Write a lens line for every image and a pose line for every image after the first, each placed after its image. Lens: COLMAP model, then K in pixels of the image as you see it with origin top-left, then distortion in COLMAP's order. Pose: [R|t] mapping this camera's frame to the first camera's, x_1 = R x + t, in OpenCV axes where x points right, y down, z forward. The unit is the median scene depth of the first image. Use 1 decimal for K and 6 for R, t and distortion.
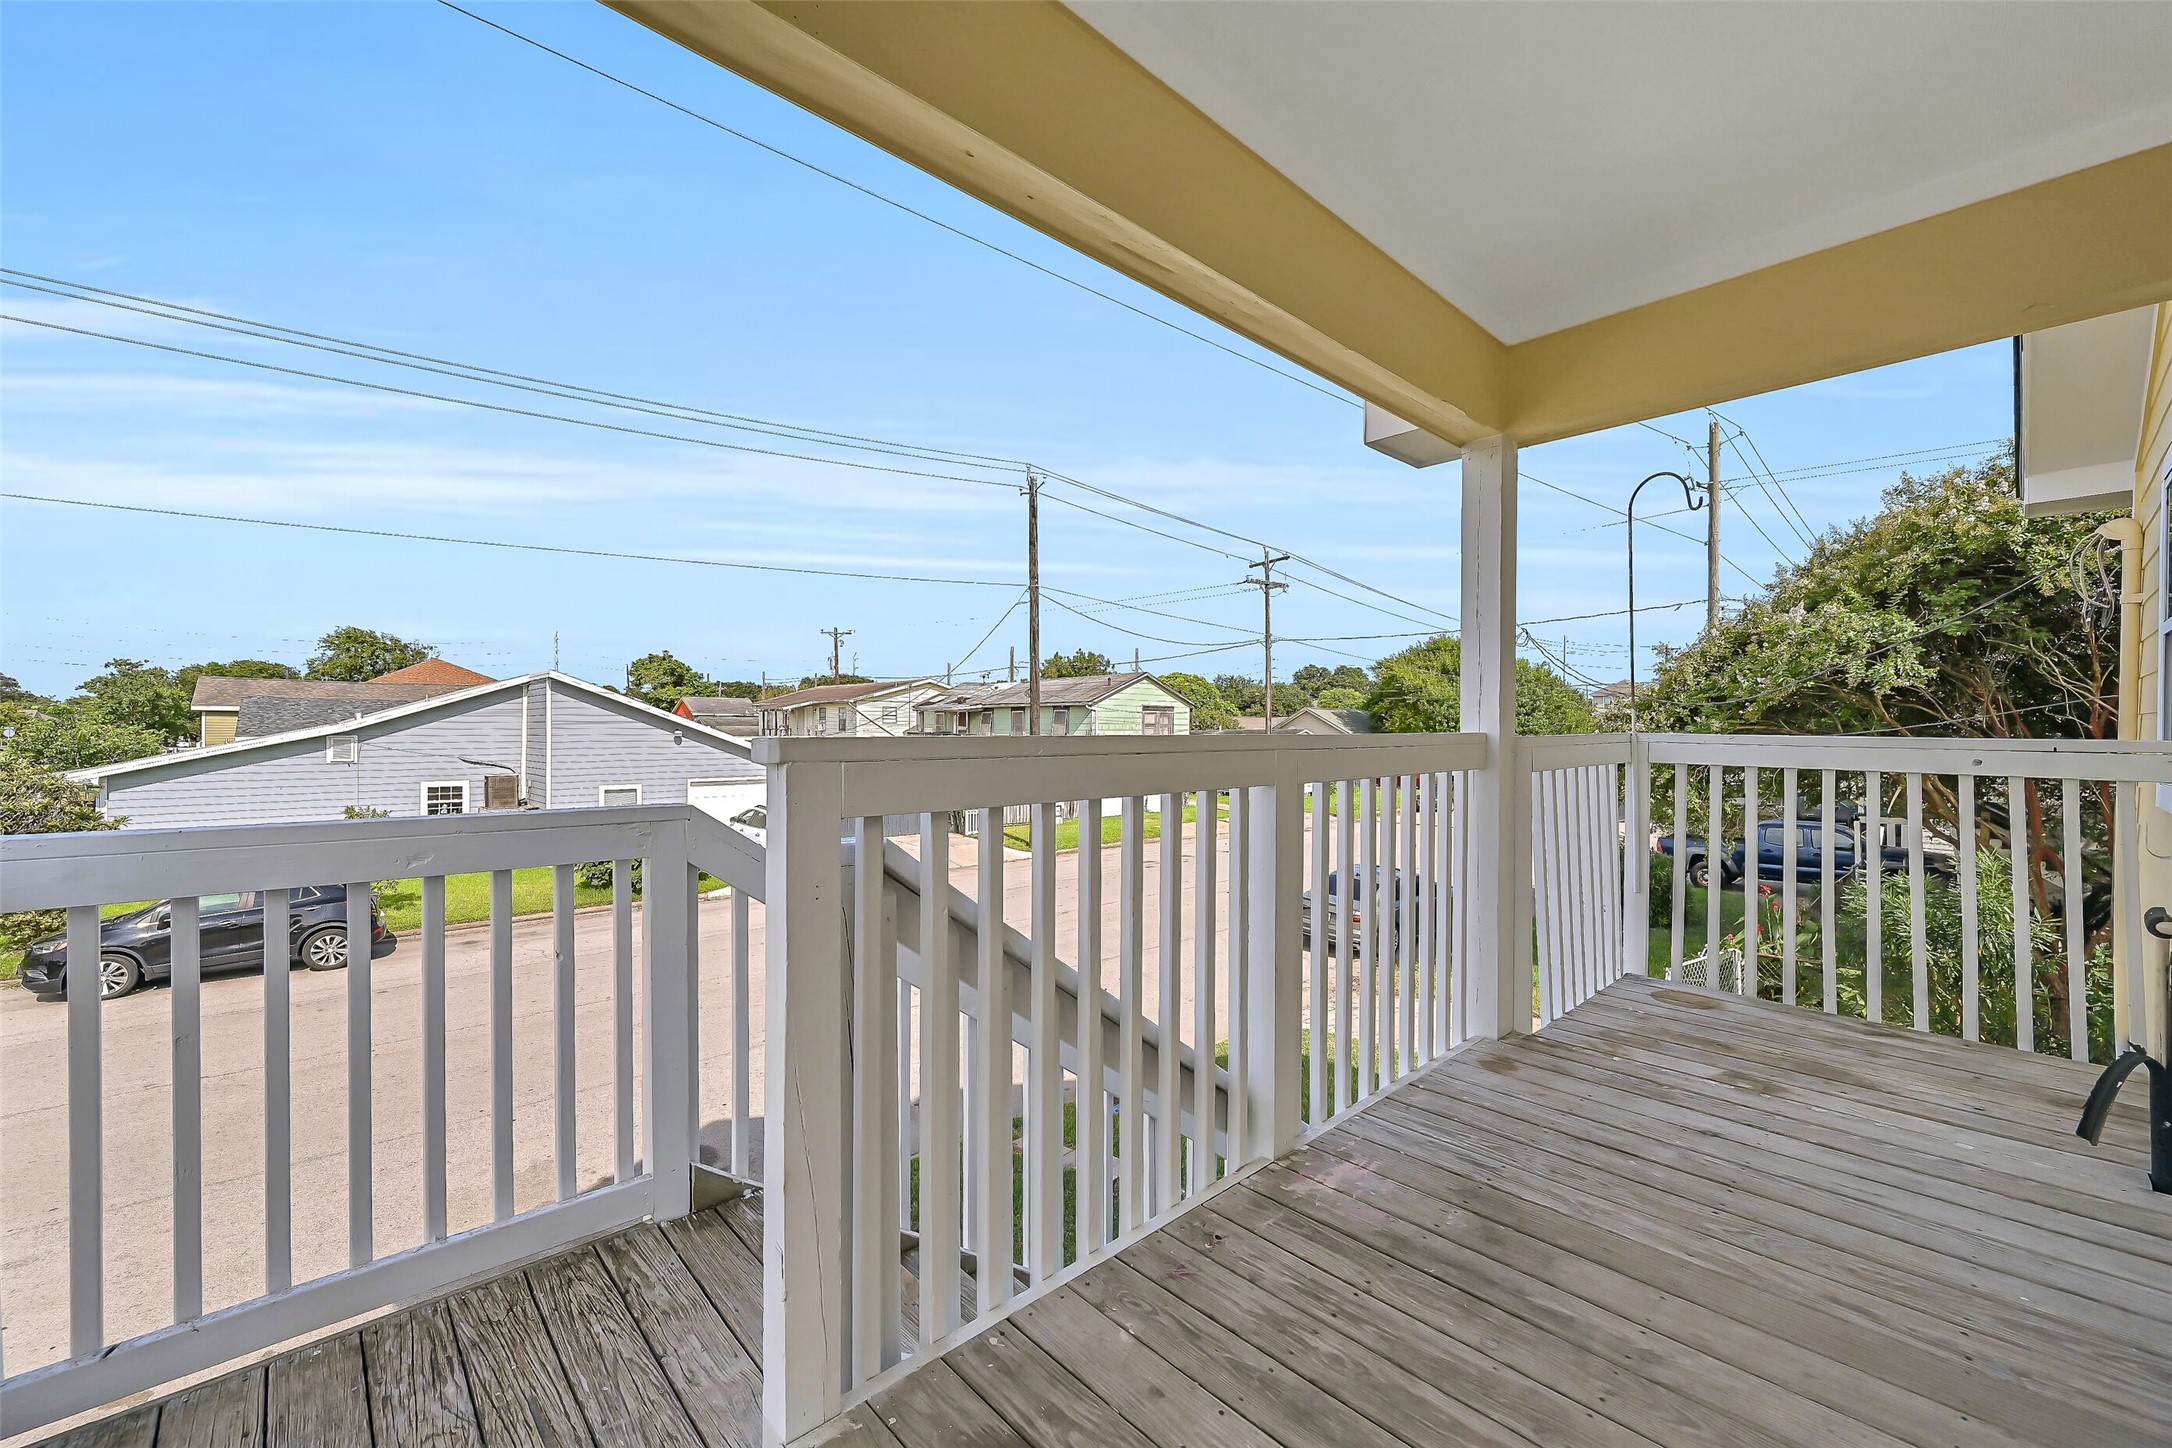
lens RADIAL K [[865.7, 0, 1098.1], [0, 865.7, 724.3], [0, 0, 1]] dist [-0.001367, -0.000355]
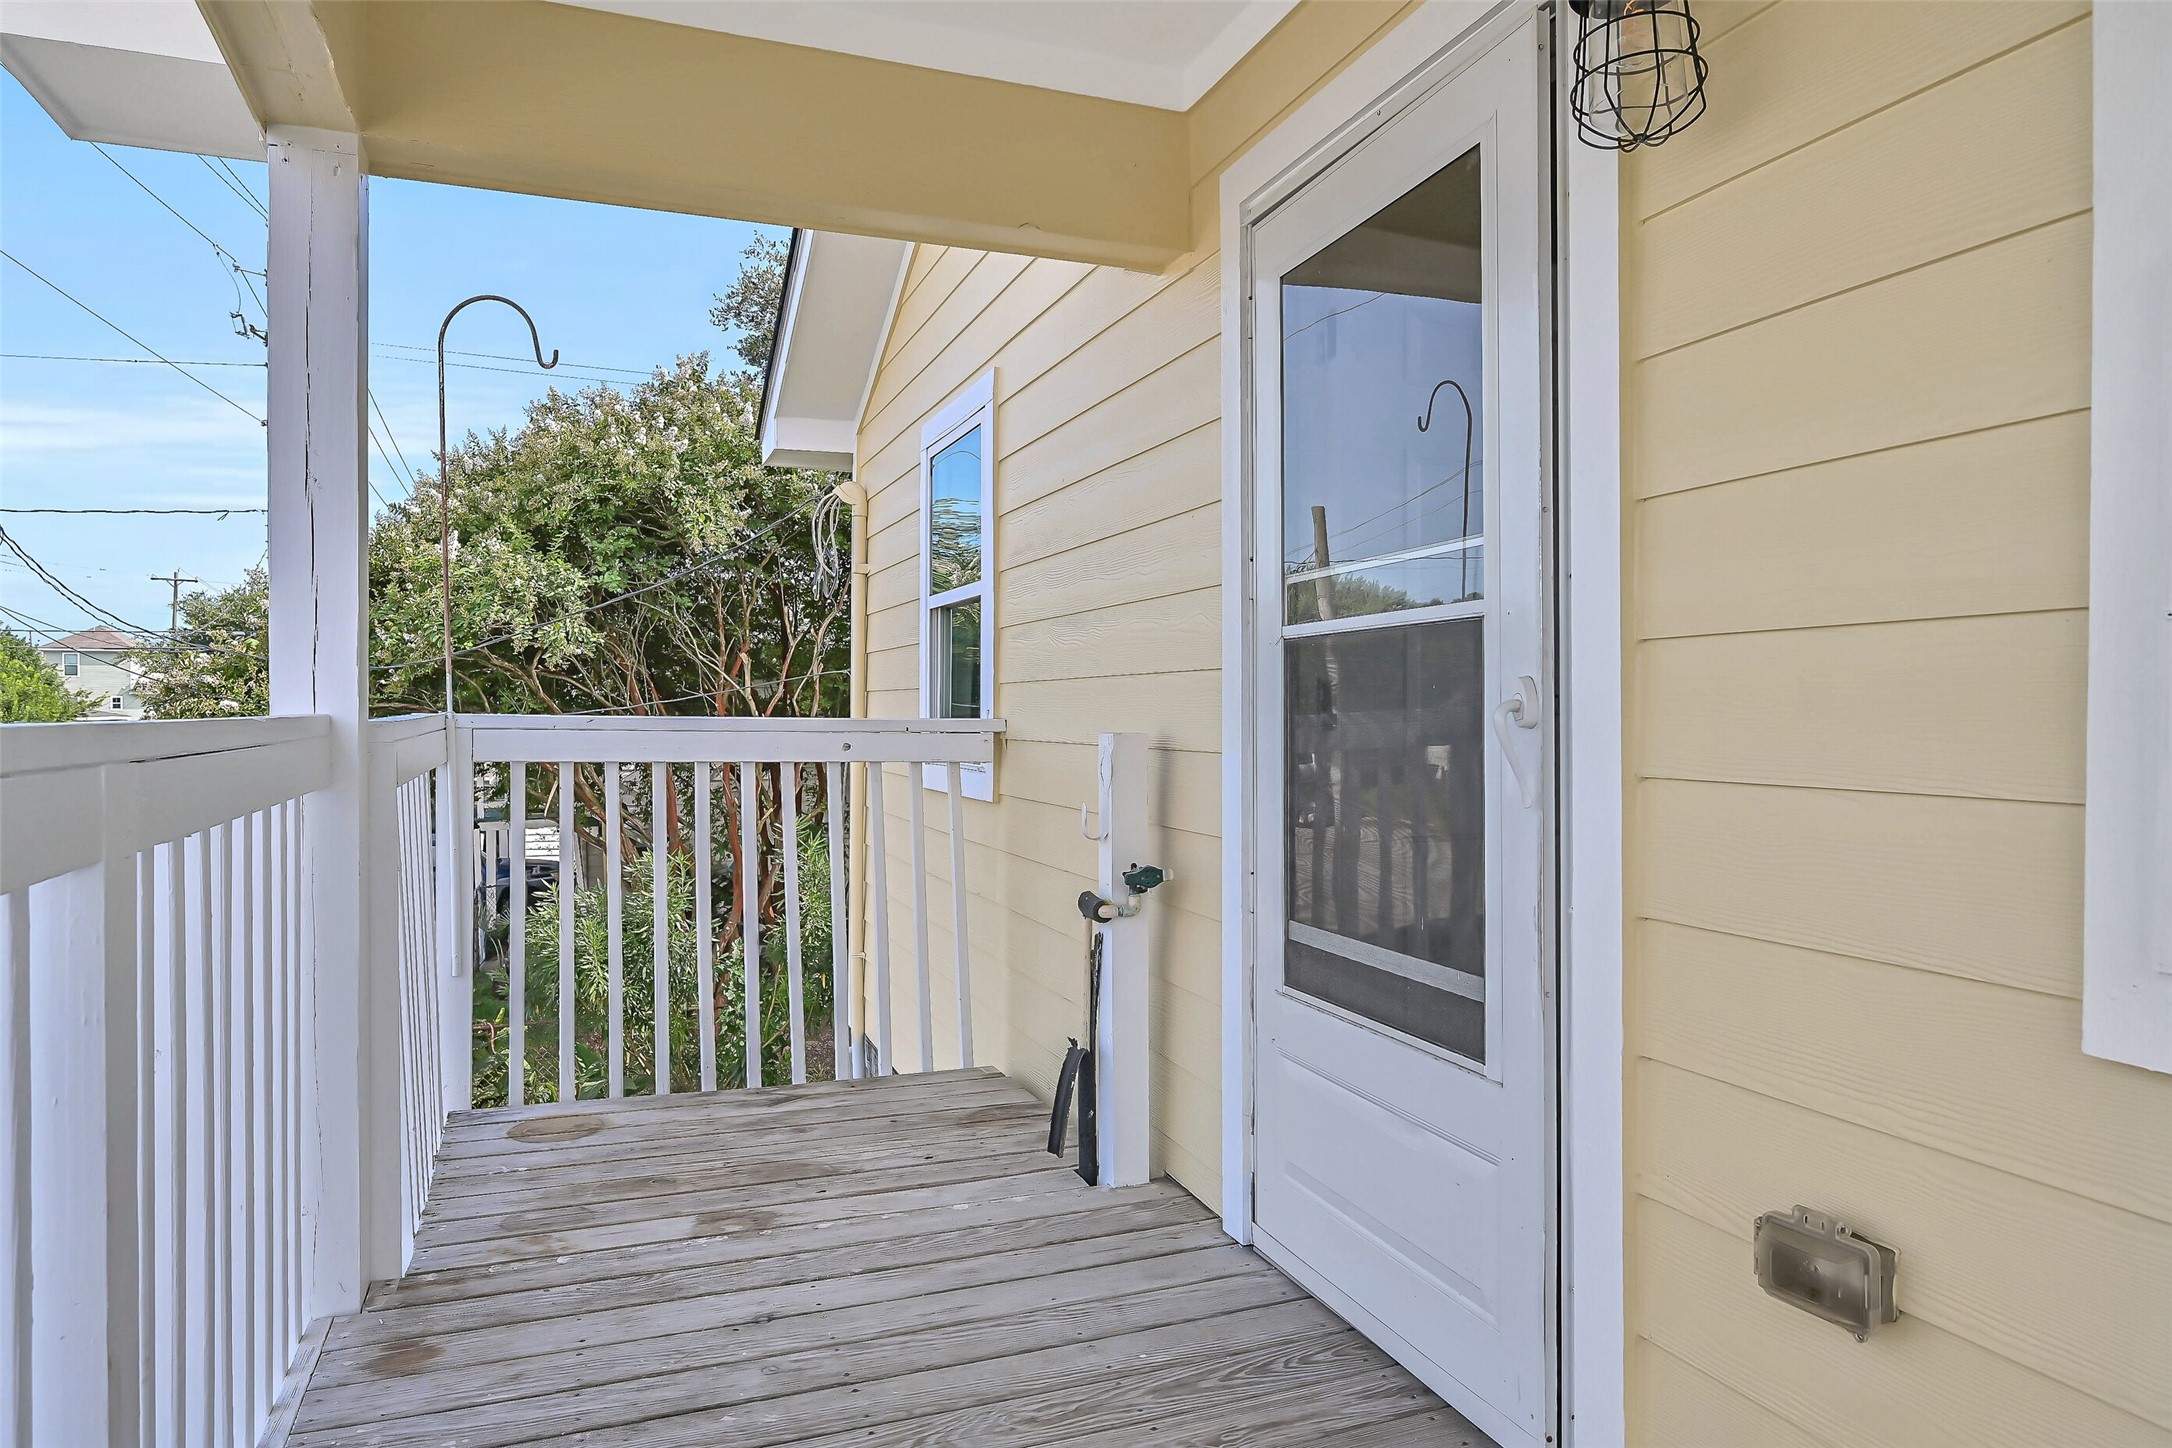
lens RADIAL K [[1369.5, 0, 1086.0], [0, 1369.5, 724.0], [0, 0, 1]] dist [0.000336, 0.000474]
pose [[0.385001, -0.014923, 0.922795, -0.099298], [-0.000129, 0.999868, 0.016223, 0.000864], [-0.922916, -0.006364, 0.384949, 0.235173]]
